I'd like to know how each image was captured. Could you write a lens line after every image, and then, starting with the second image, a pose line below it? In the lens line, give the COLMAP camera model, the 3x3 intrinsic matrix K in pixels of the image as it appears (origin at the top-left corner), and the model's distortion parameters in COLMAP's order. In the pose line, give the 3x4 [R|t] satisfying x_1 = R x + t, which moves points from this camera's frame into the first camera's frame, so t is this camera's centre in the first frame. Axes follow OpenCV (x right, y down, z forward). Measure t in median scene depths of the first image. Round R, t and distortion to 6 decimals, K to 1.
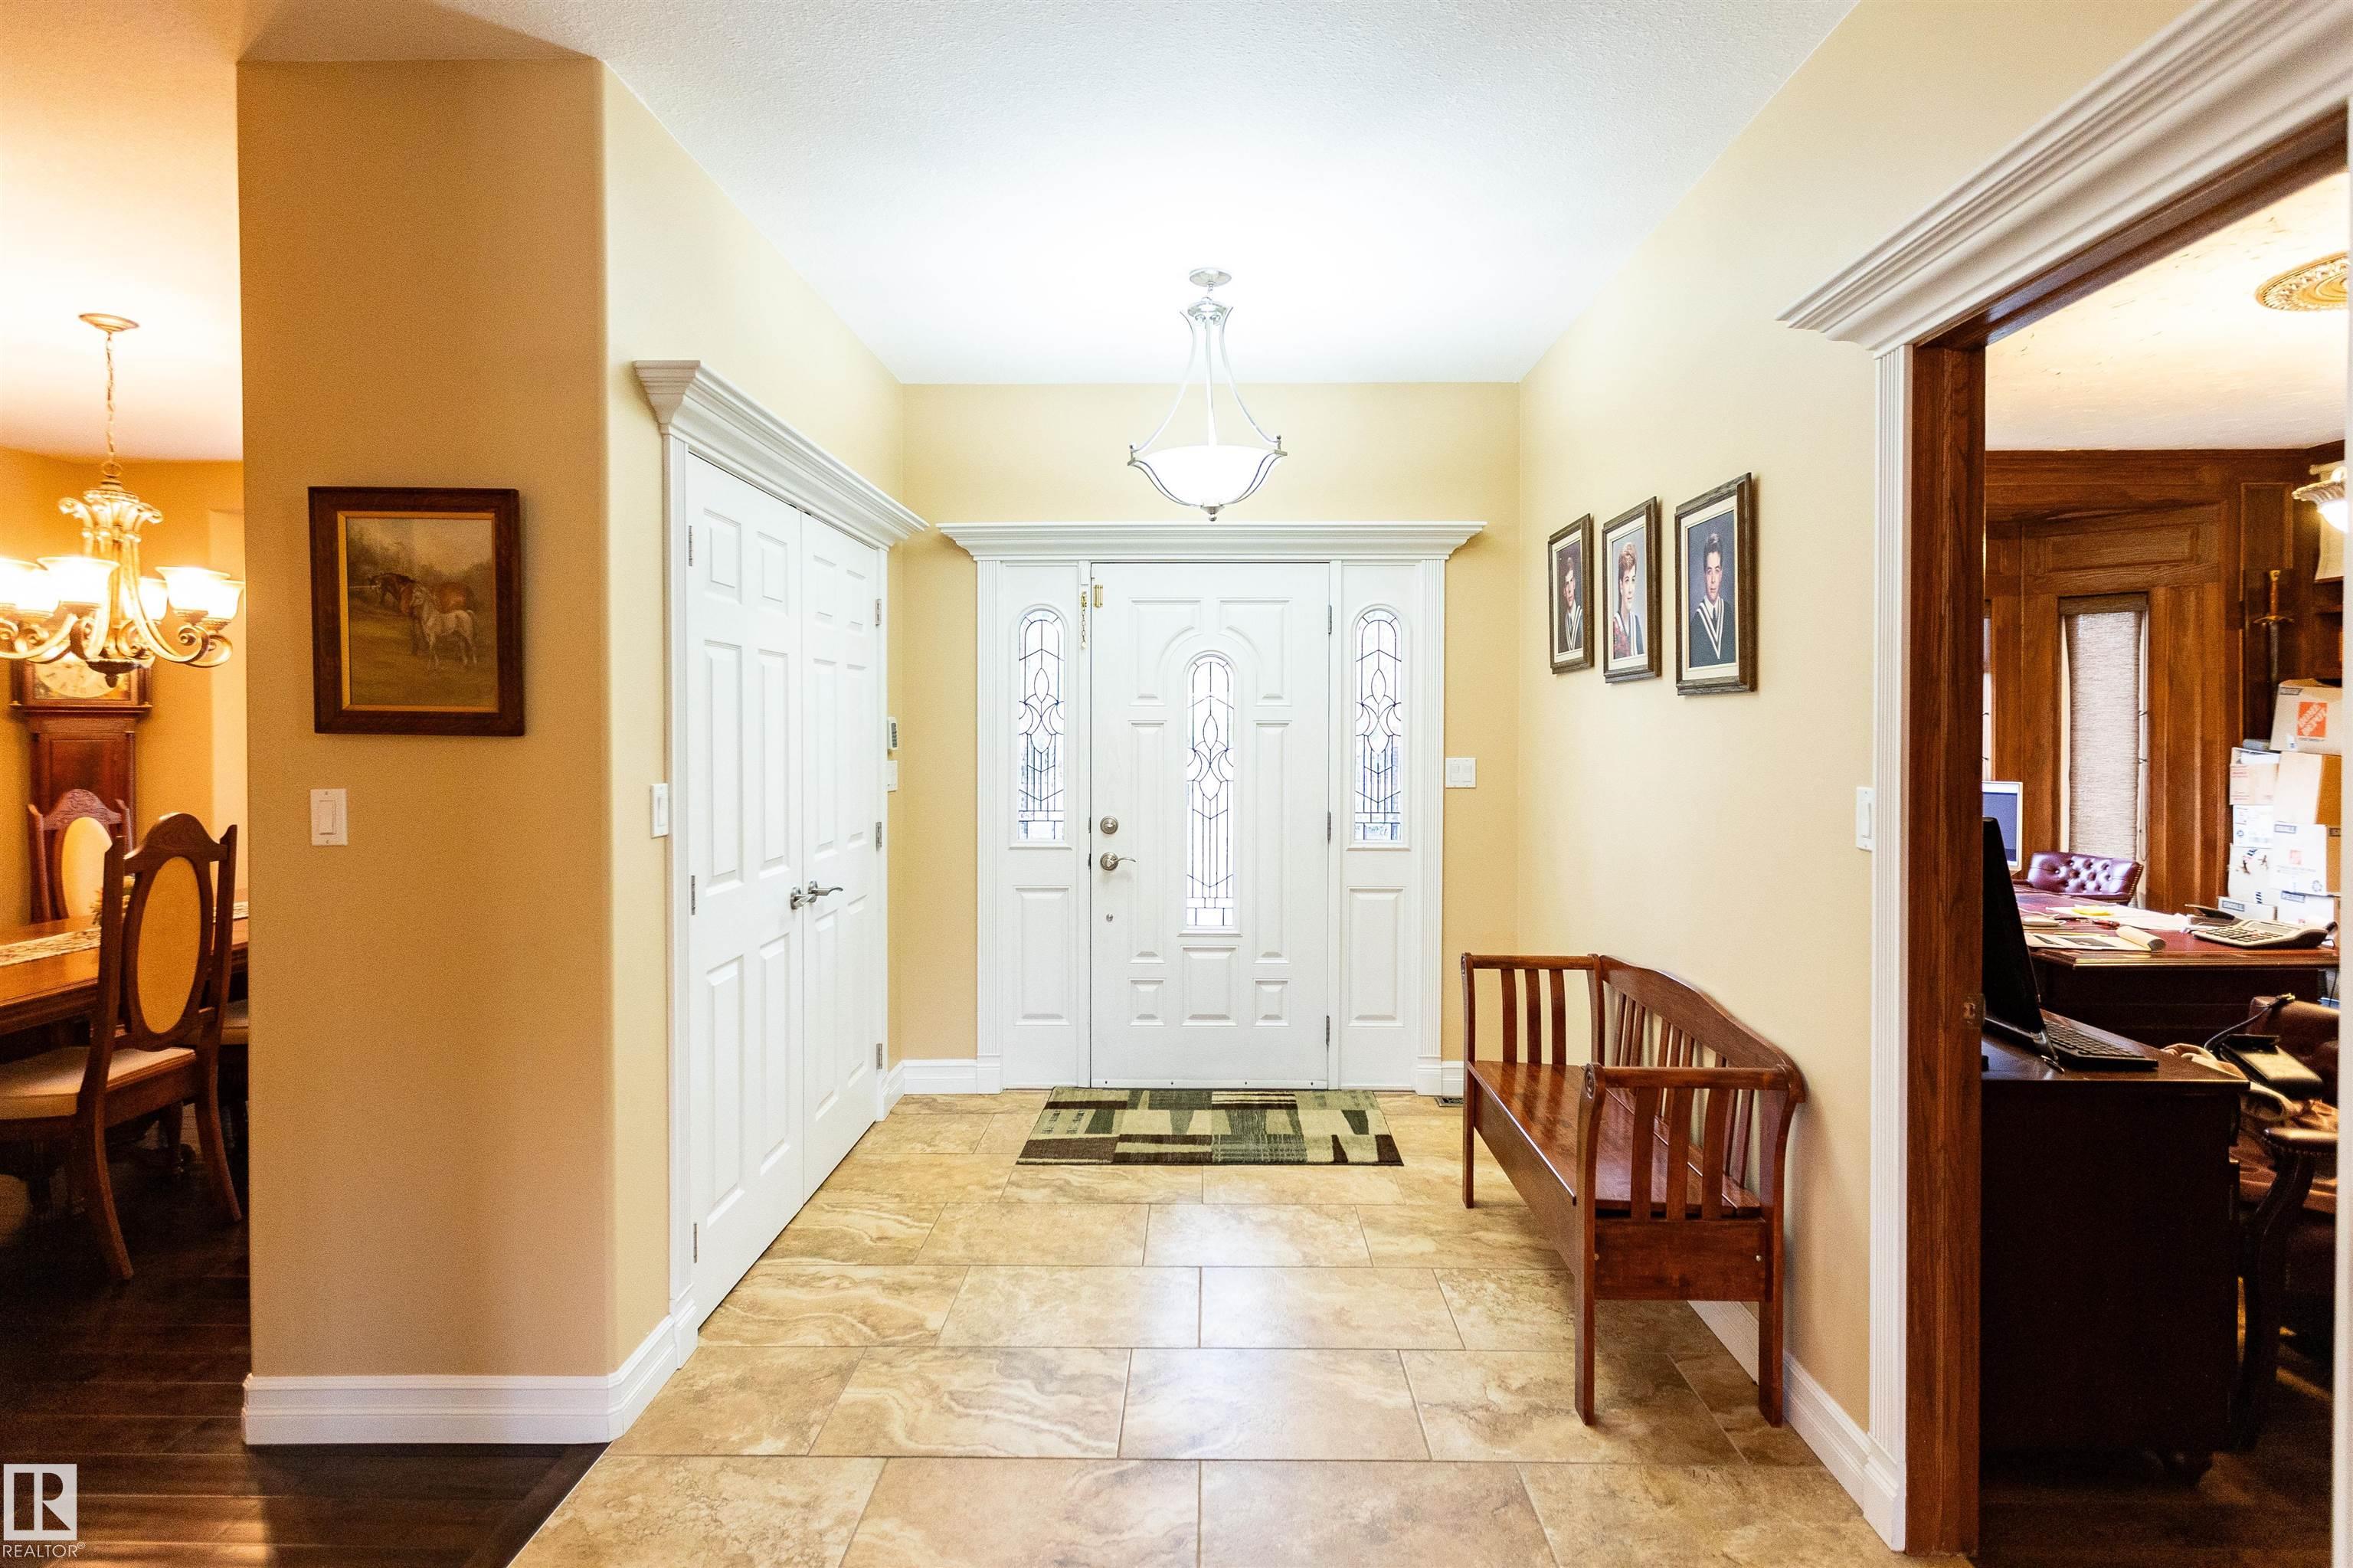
lens RADIAL K [[1154.8, 0, 1199.9], [0, 1154.8, 741.4], [0, 0, 1]] dist [-0.000163, -0.000442]
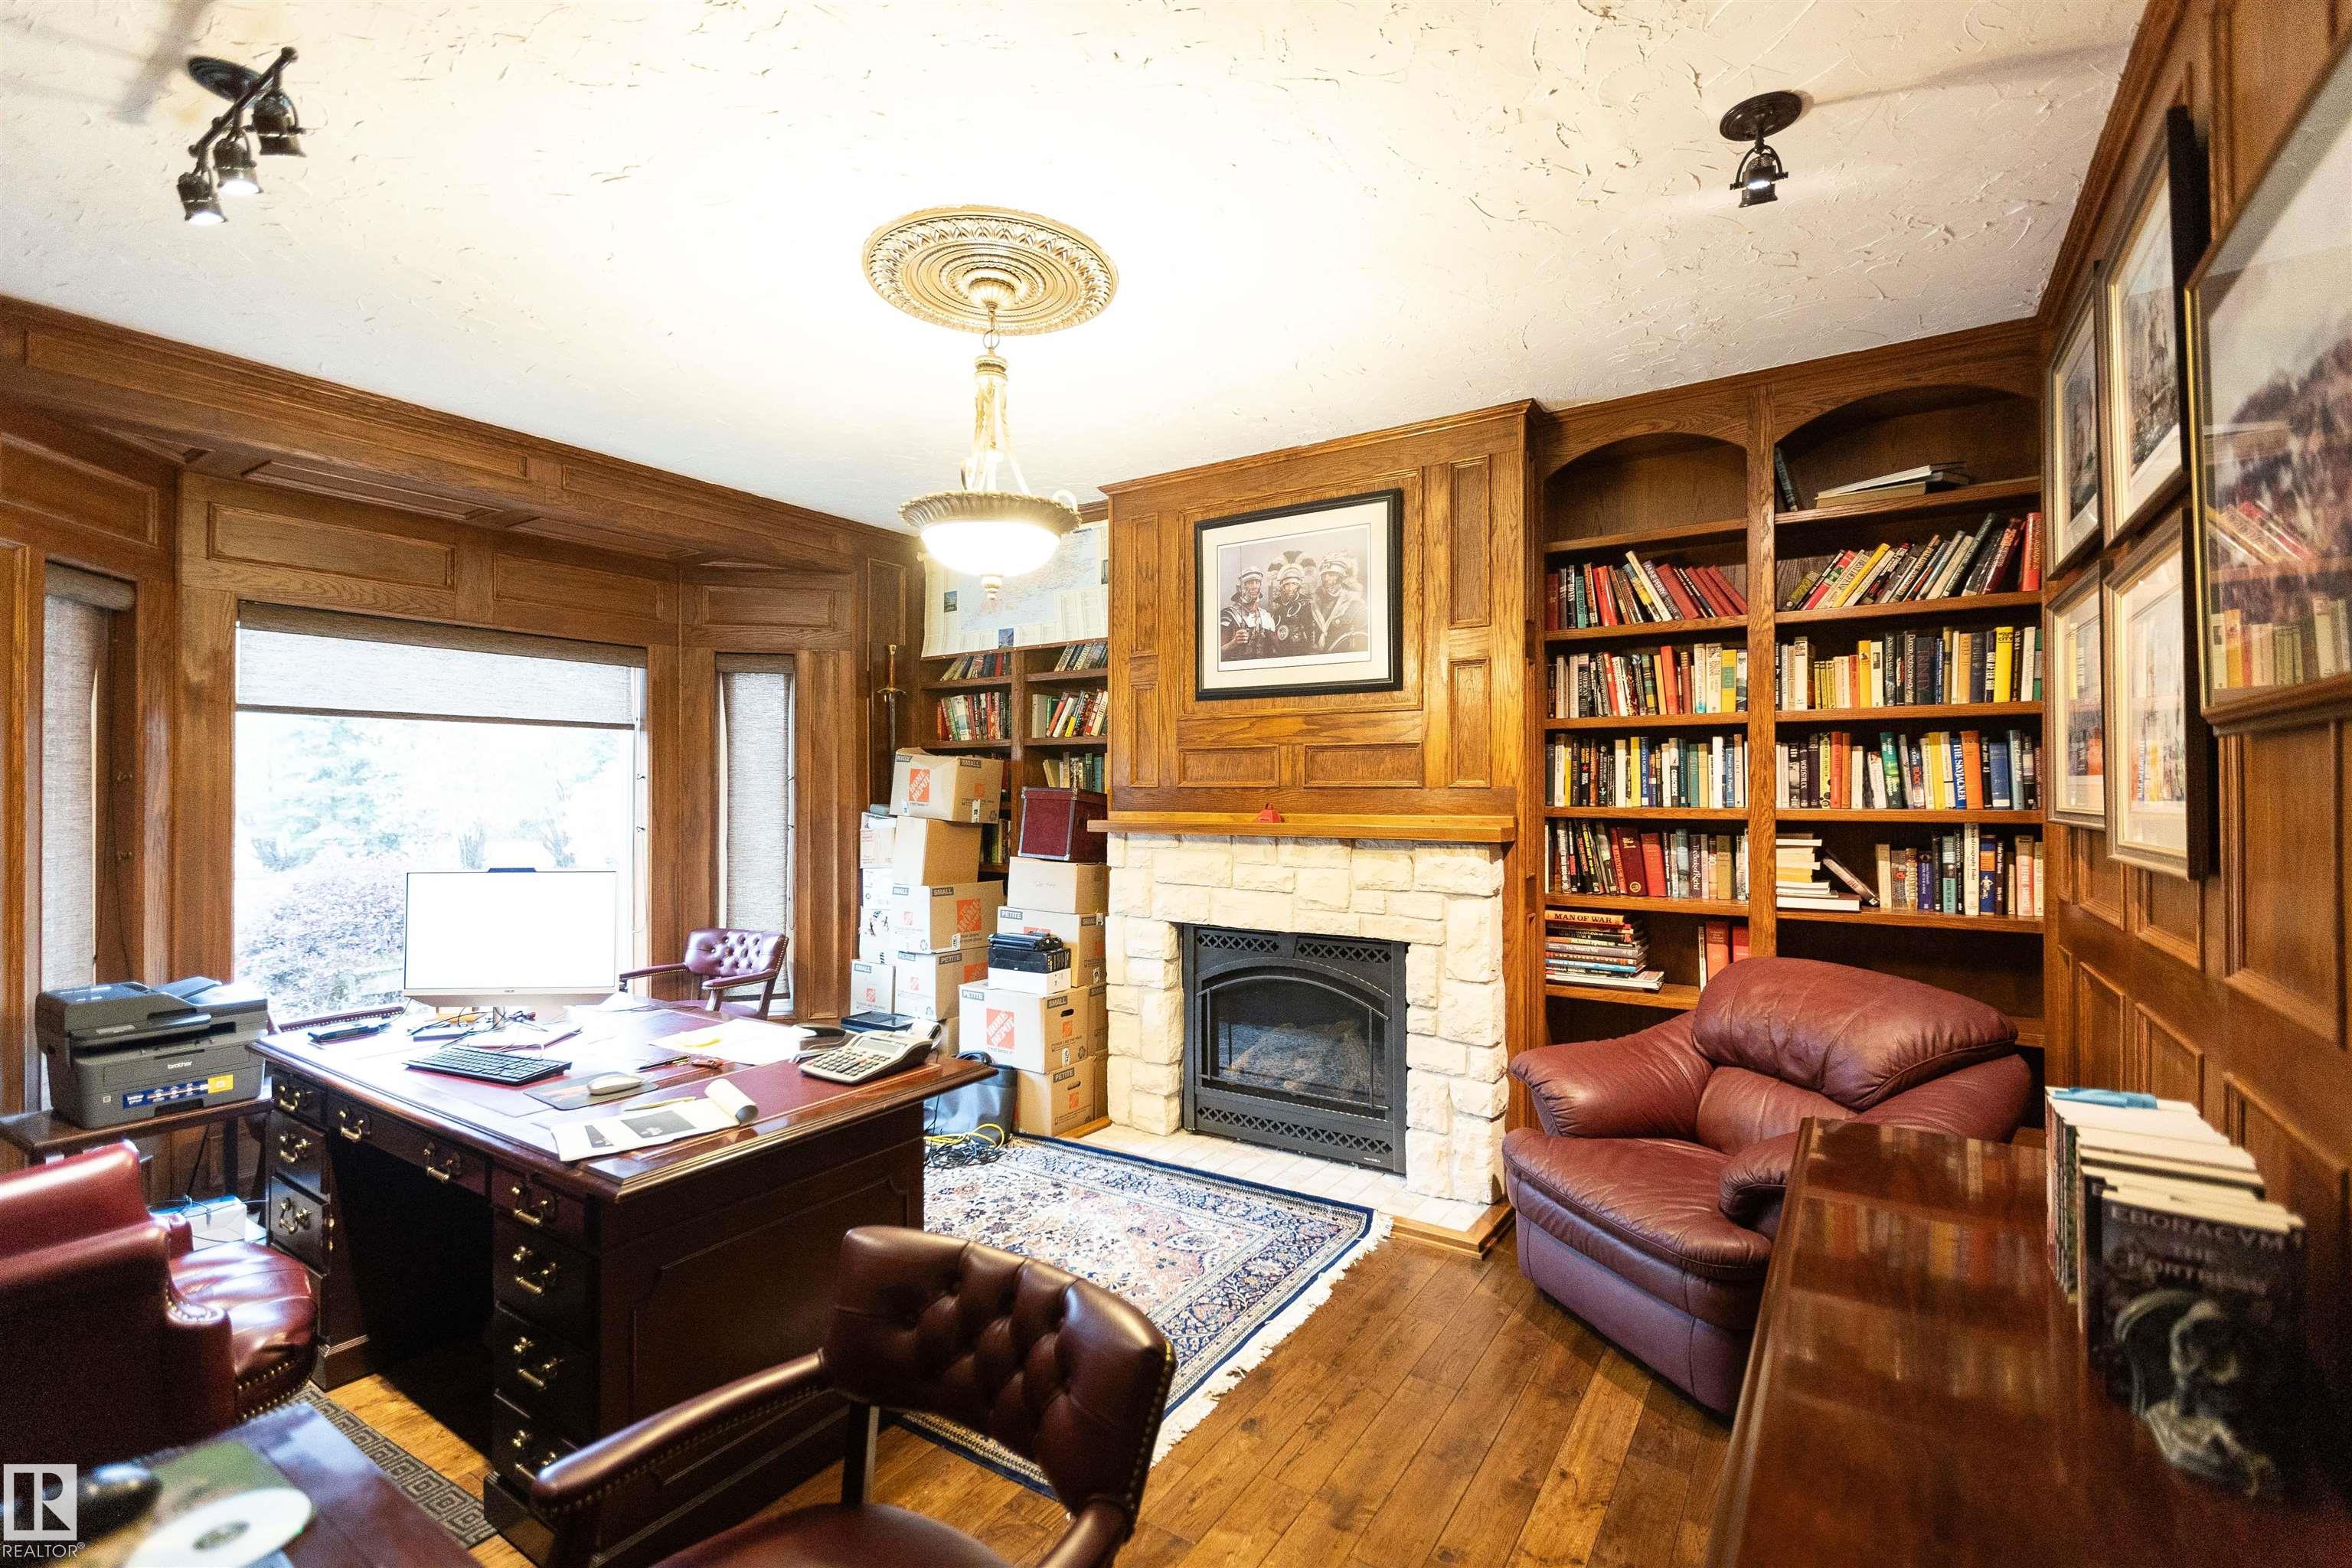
lens RADIAL K [[1062.7, 0, 1172.7], [0, 1062.7, 778.3], [0, 0, 1]] dist [0.005395, -0.002016]
pose [[0.539523, 0.011902, 0.841887, 0.240599], [0.009604, 0.999748, -0.020288, -0.003291], [-0.841916, 0.019031, 0.539273, 0.249809]]
